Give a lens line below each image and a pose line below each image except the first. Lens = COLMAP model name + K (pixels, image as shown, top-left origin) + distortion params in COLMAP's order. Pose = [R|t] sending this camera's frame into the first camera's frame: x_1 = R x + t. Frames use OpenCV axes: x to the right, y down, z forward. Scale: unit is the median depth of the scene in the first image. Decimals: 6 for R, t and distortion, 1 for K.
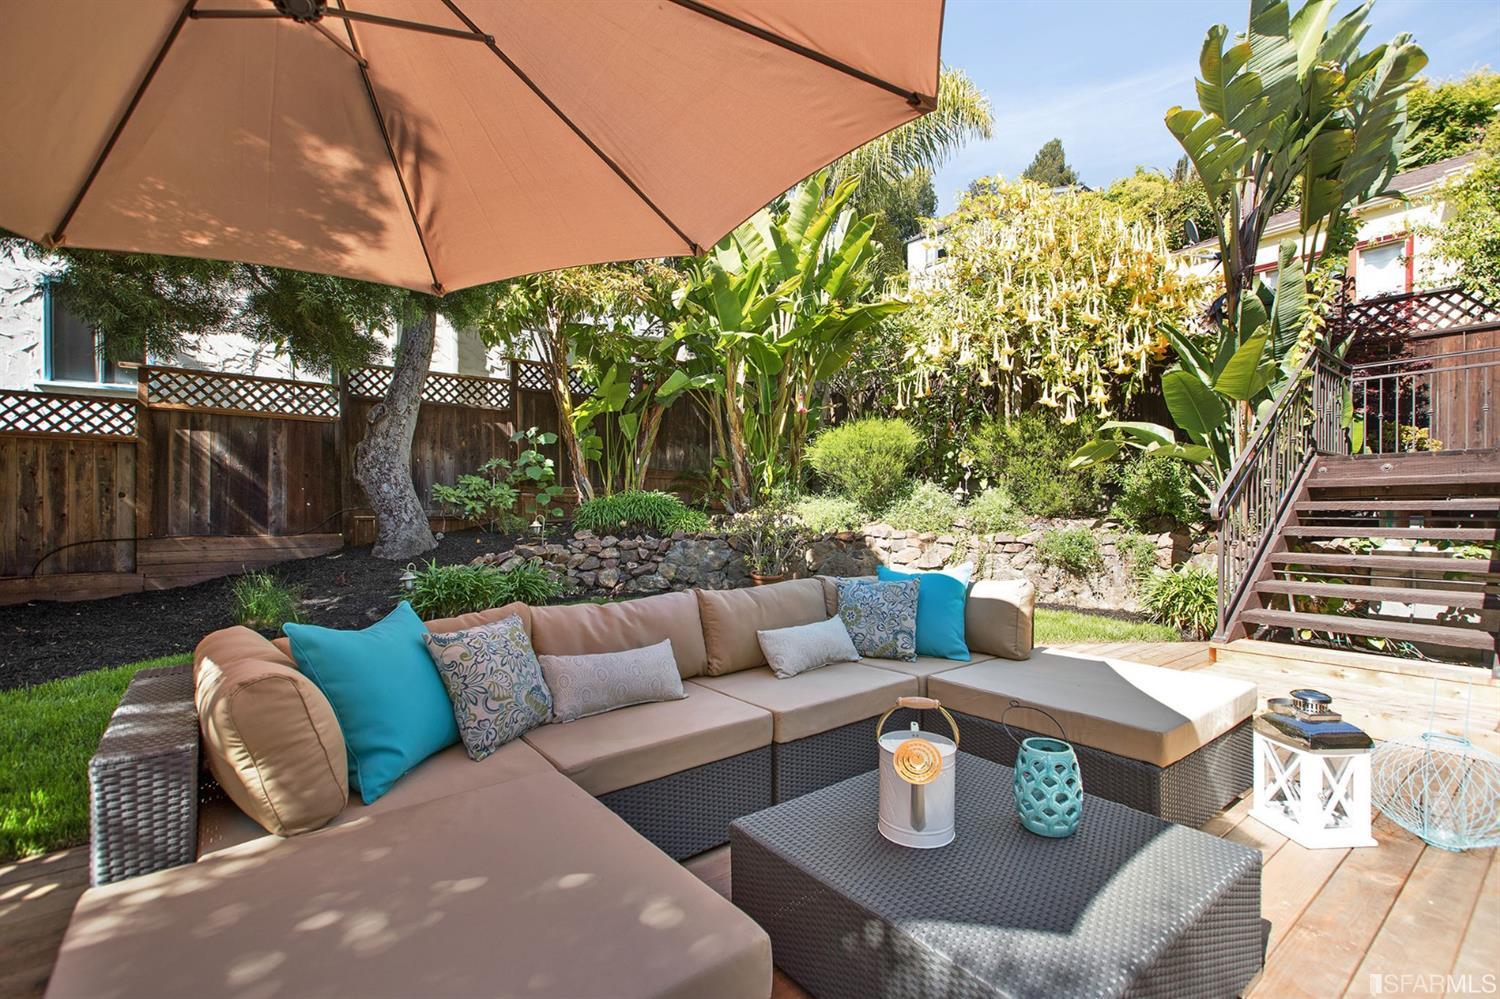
lens RADIAL K [[682.9, 0, 751.8], [0, 682.9, 504.3], [0, 0, 1]] dist [0.005772, 0.003527]
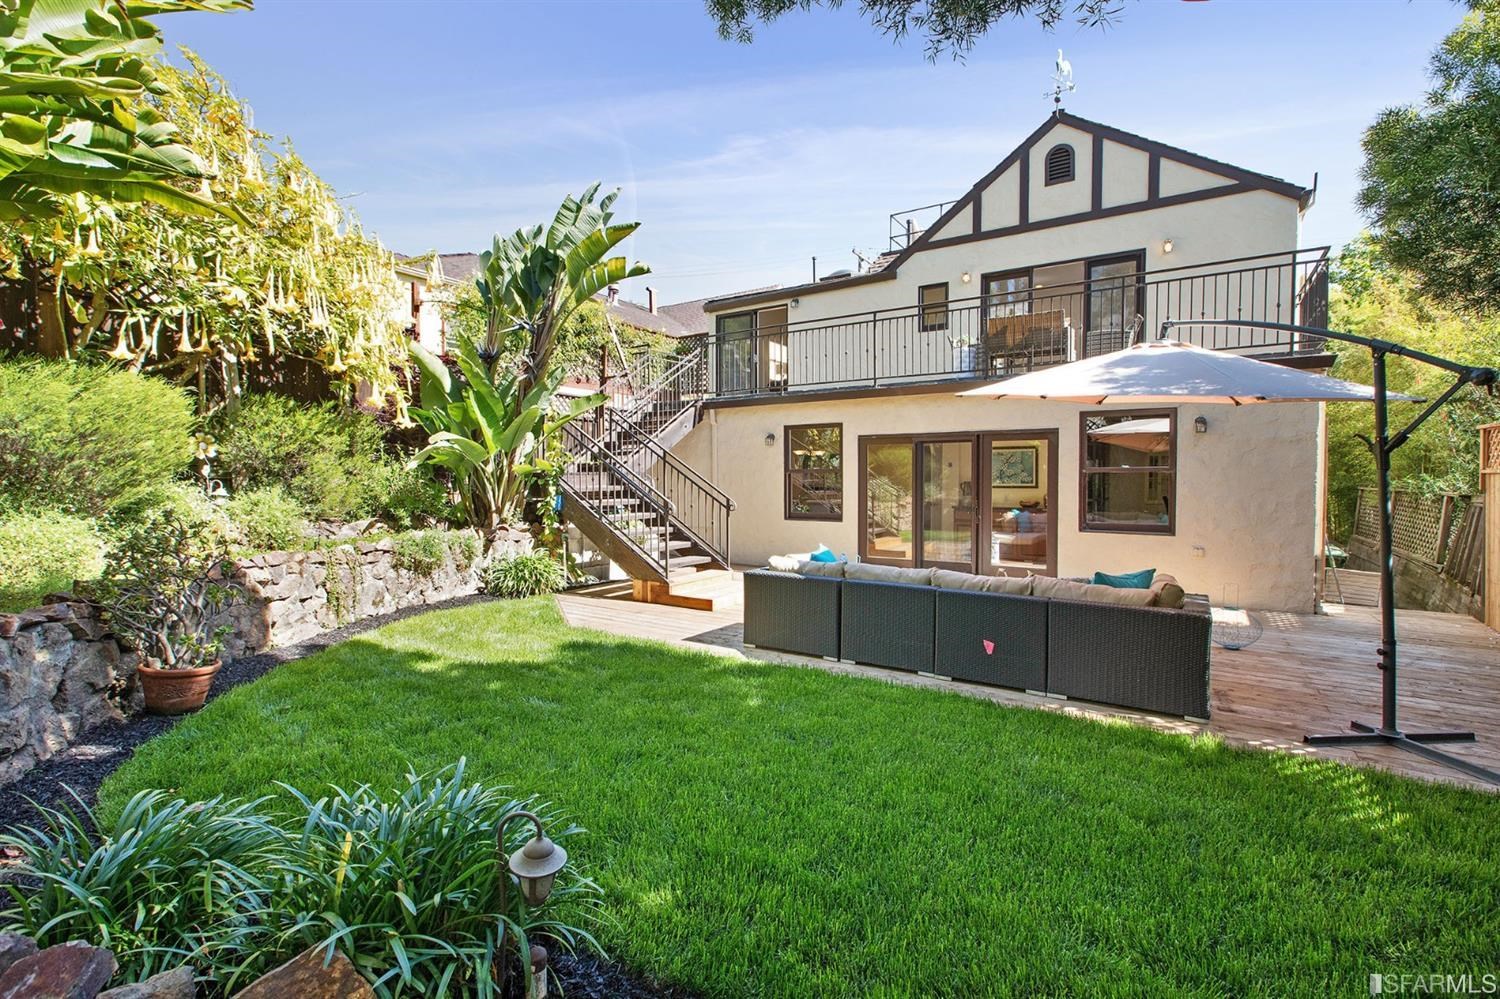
lens RADIAL K [[682.9, 0, 750.5], [0, 682.9, 495.4], [0, 0, 1]] dist [0.005772, 0.003527]
pose [[-0.321594, -0.020291, 0.946660, -0.650222], [-0.014027, 0.999763, 0.016665, -0.041533], [-0.946774, -0.007920, -0.321802, 0.811143]]
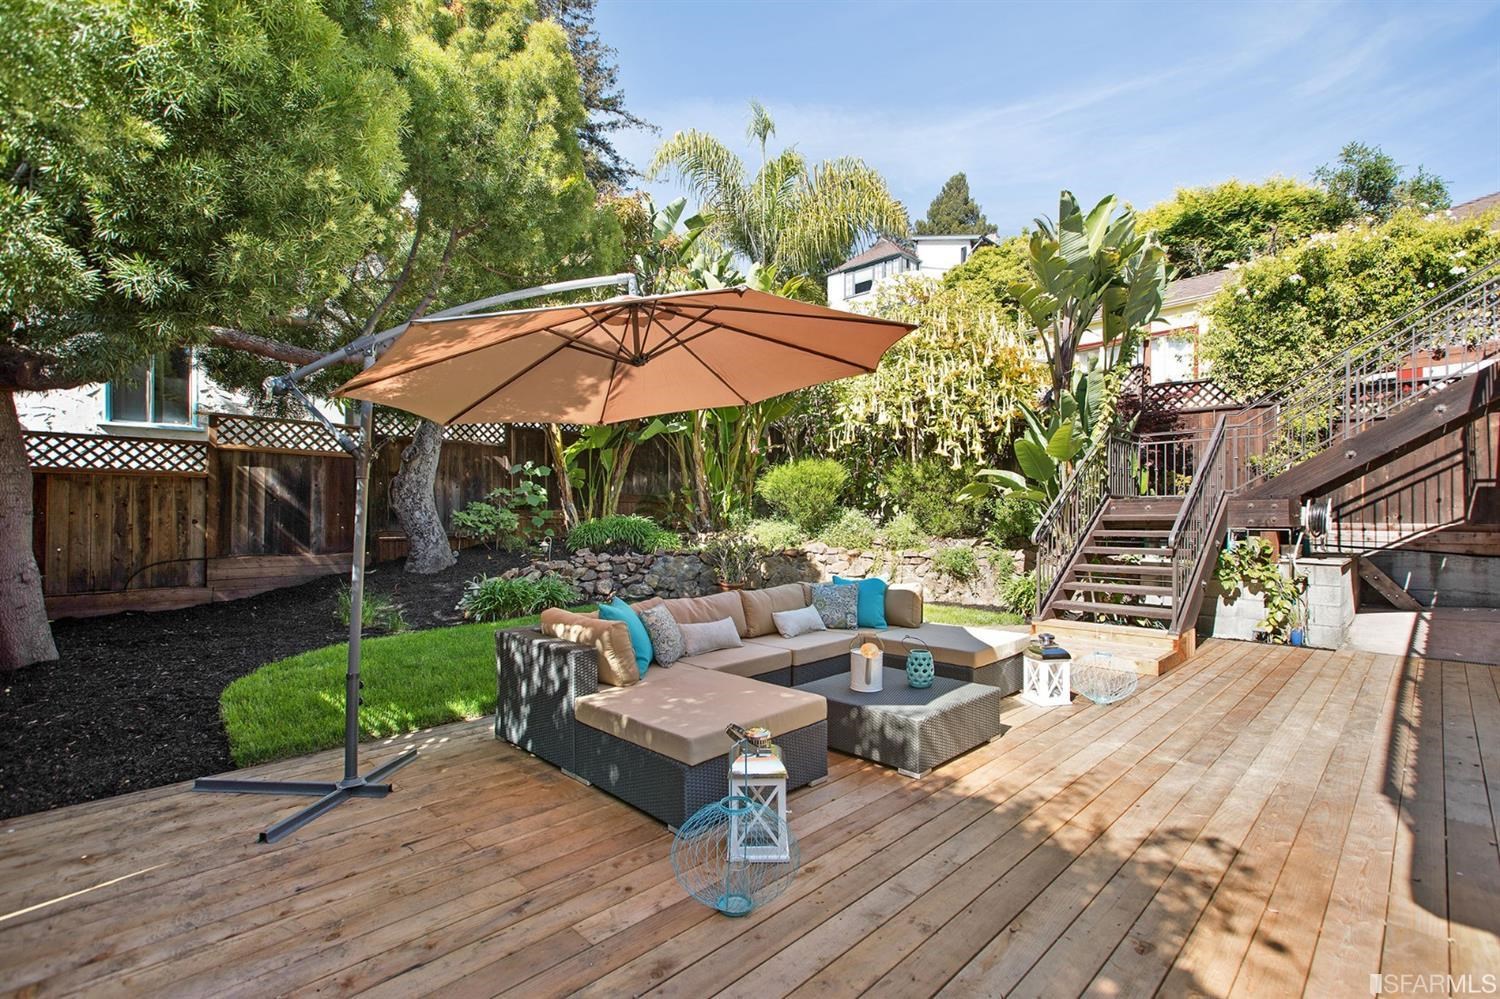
lens RADIAL K [[682.9, 0, 746.2], [0, 682.9, 506.3], [0, 0, 1]] dist [0.005772, 0.003527]
pose [[0.993914, 0.001481, 0.110150, -0.099703], [-0.000300, 0.999942, -0.010742, -0.029065], [-0.110160, 0.010644, 0.993857, -0.300521]]
